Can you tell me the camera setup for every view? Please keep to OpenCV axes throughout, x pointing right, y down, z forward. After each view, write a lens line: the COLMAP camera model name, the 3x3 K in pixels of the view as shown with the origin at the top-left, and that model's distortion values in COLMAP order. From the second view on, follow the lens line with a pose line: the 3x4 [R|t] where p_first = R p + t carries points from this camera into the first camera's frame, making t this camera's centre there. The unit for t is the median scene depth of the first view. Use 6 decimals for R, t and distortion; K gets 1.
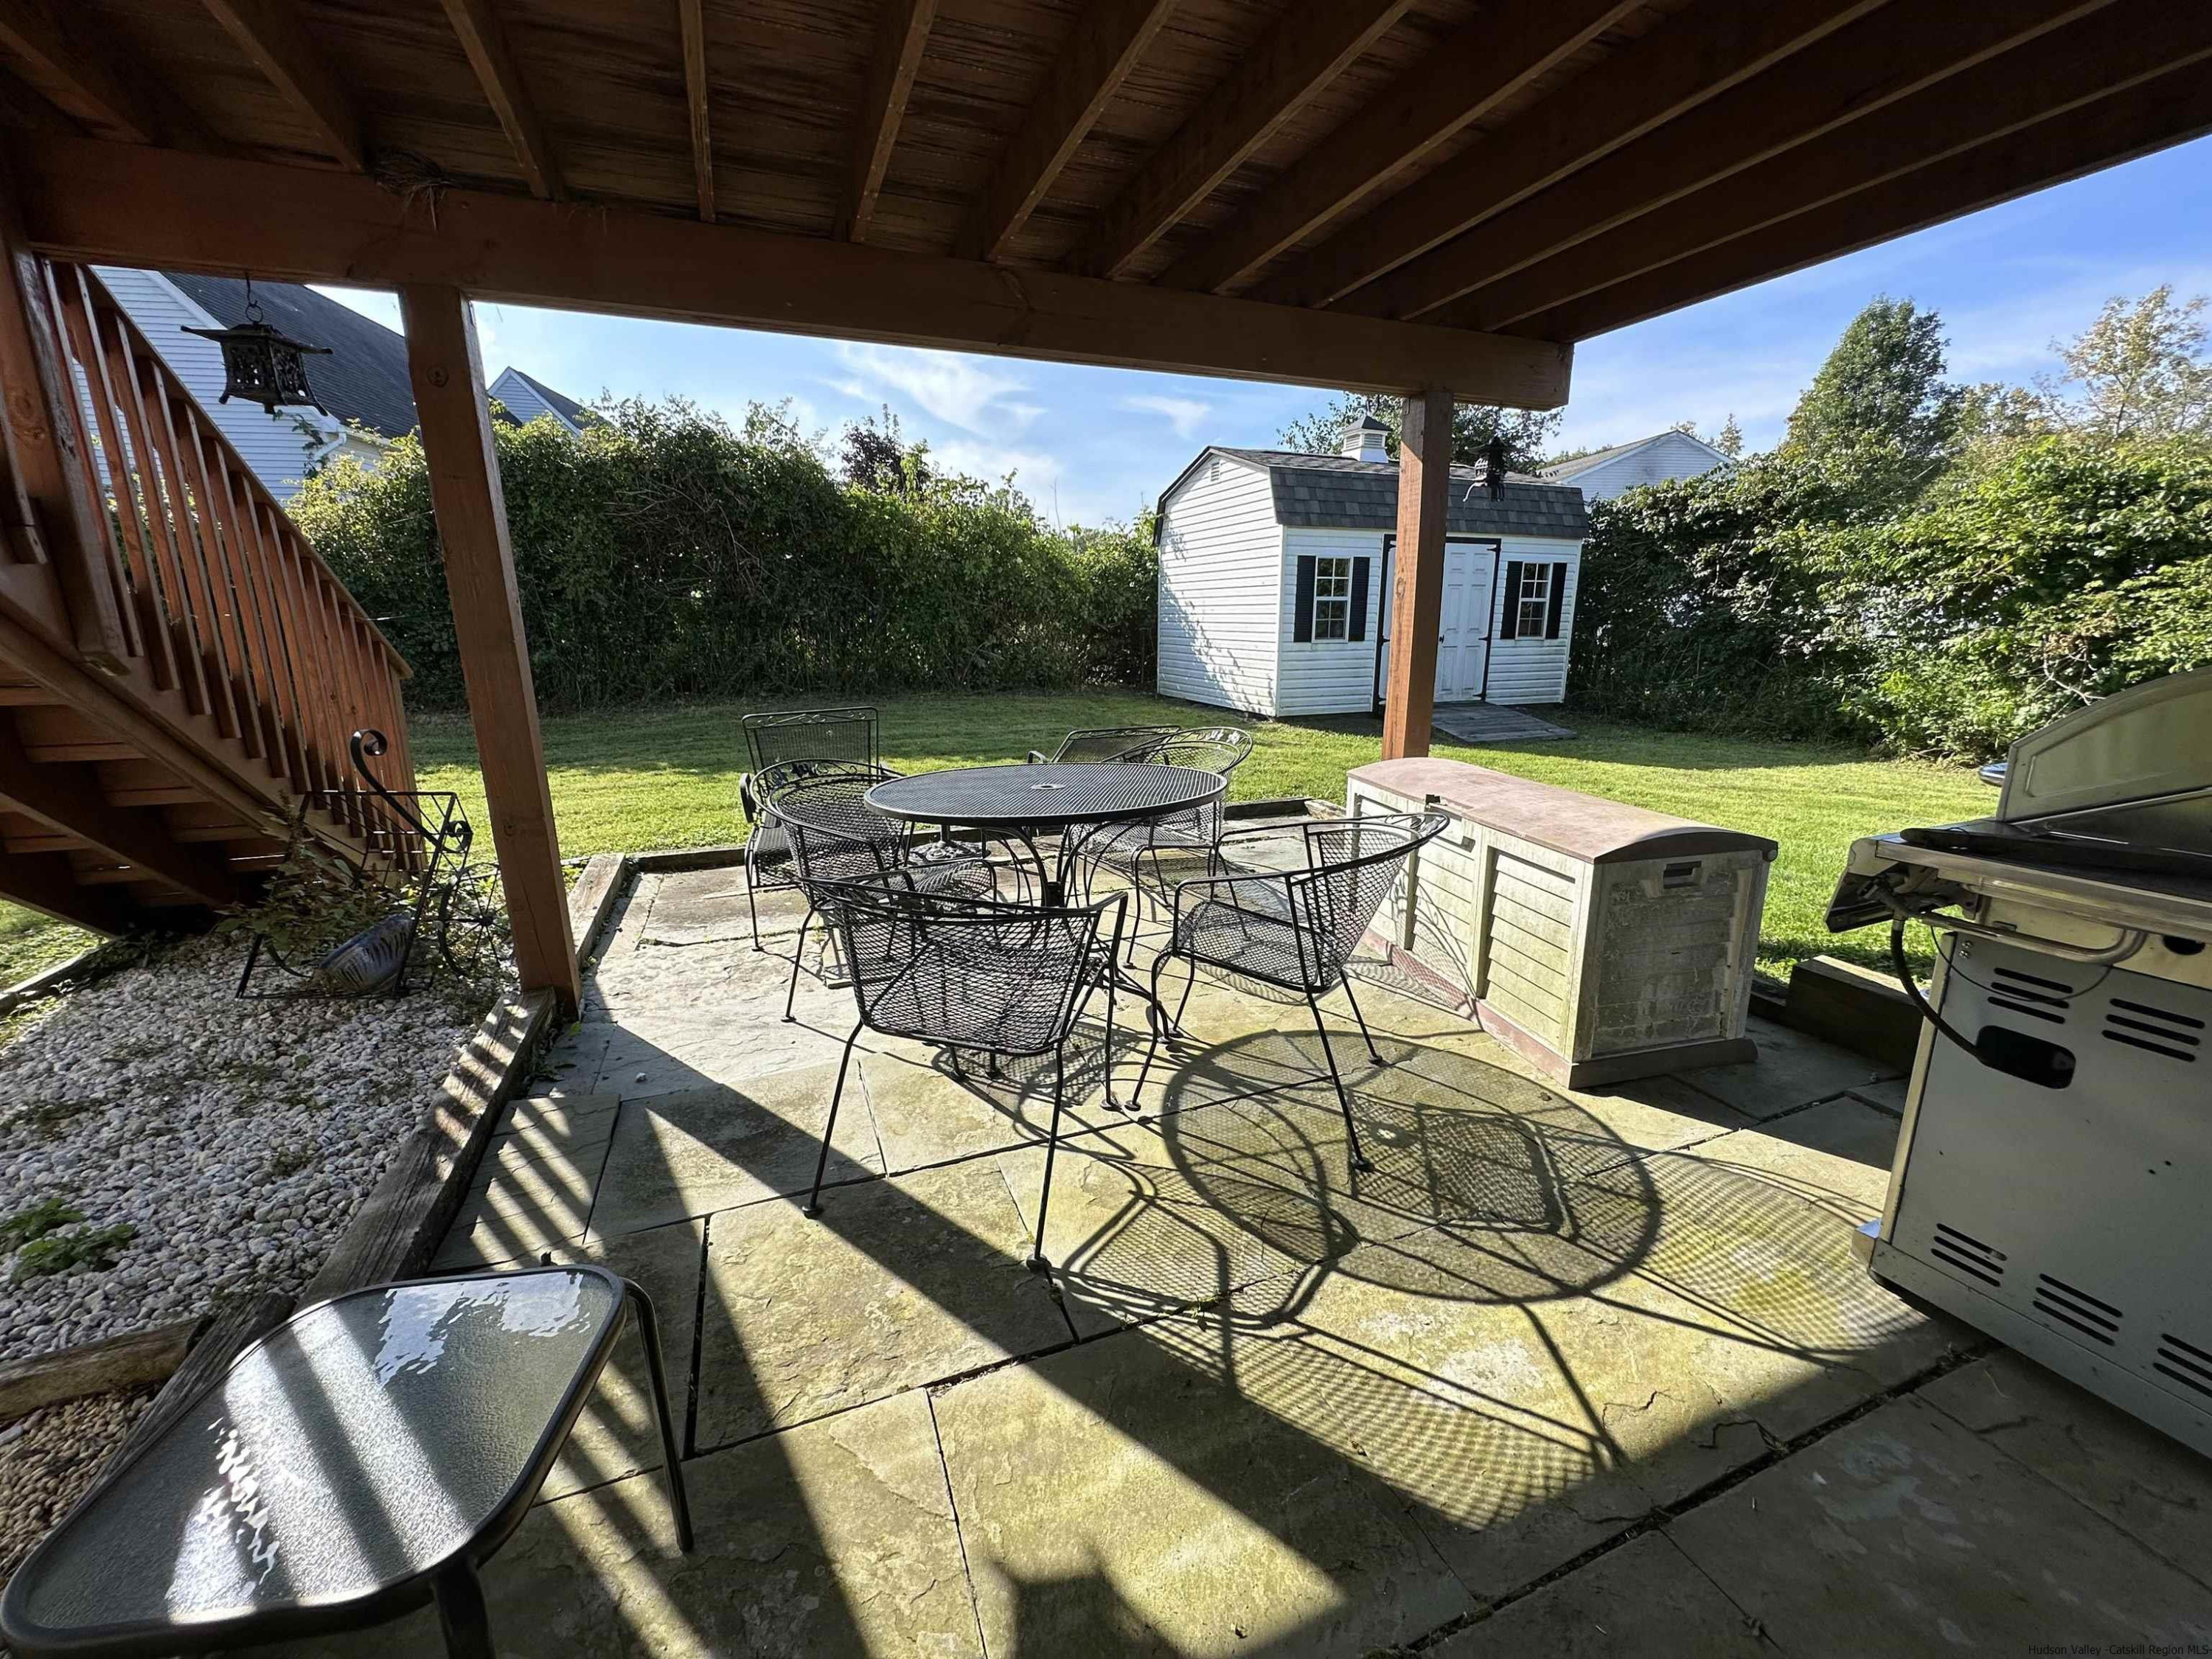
lens RADIAL K [[880.5, 0, 1107.7], [0, 880.5, 828.6], [0, 0, 1]] dist [-0.000757, 0.000153]
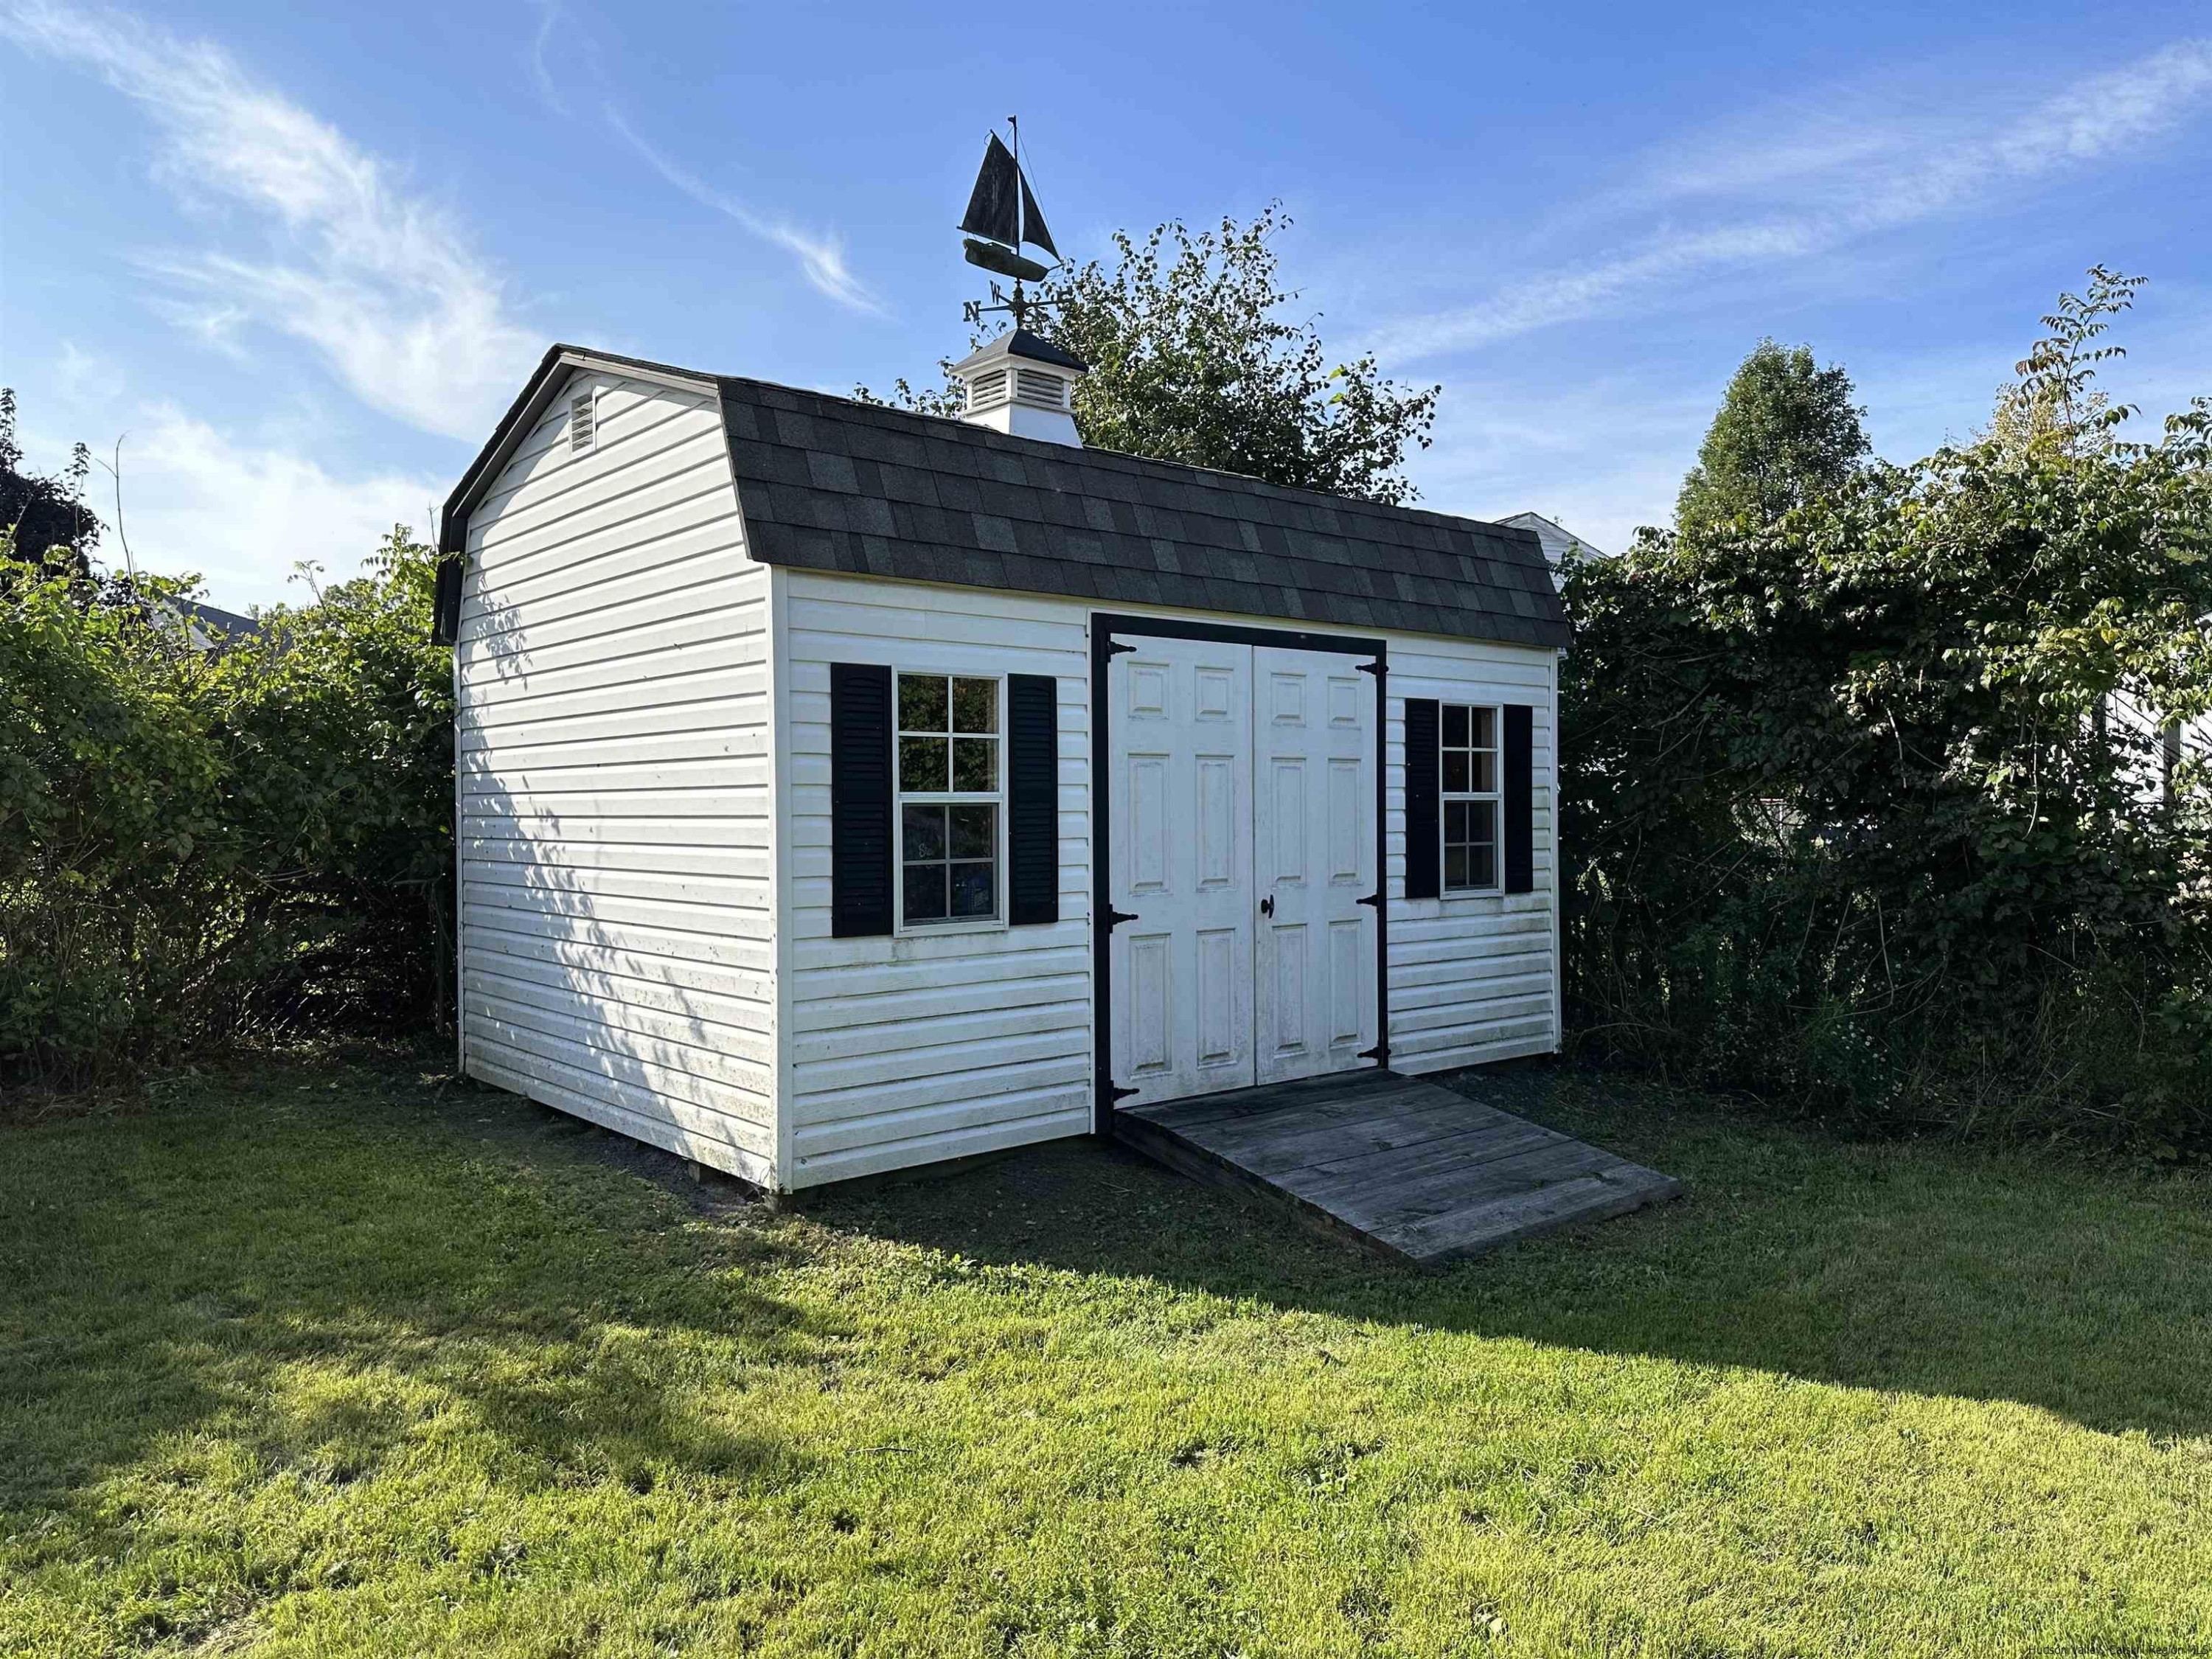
lens RADIAL K [[1571.6, 0, 1112.5], [0, 1571.6, 830.9], [0, 0, 1]] dist [0.047435, 0.000972]
pose [[0.950923, -0.009827, 0.309273, 0.125416], [0.078211, 0.974675, -0.209506, -0.117011], [-0.299381, 0.223412, 0.927609, 0.425252]]
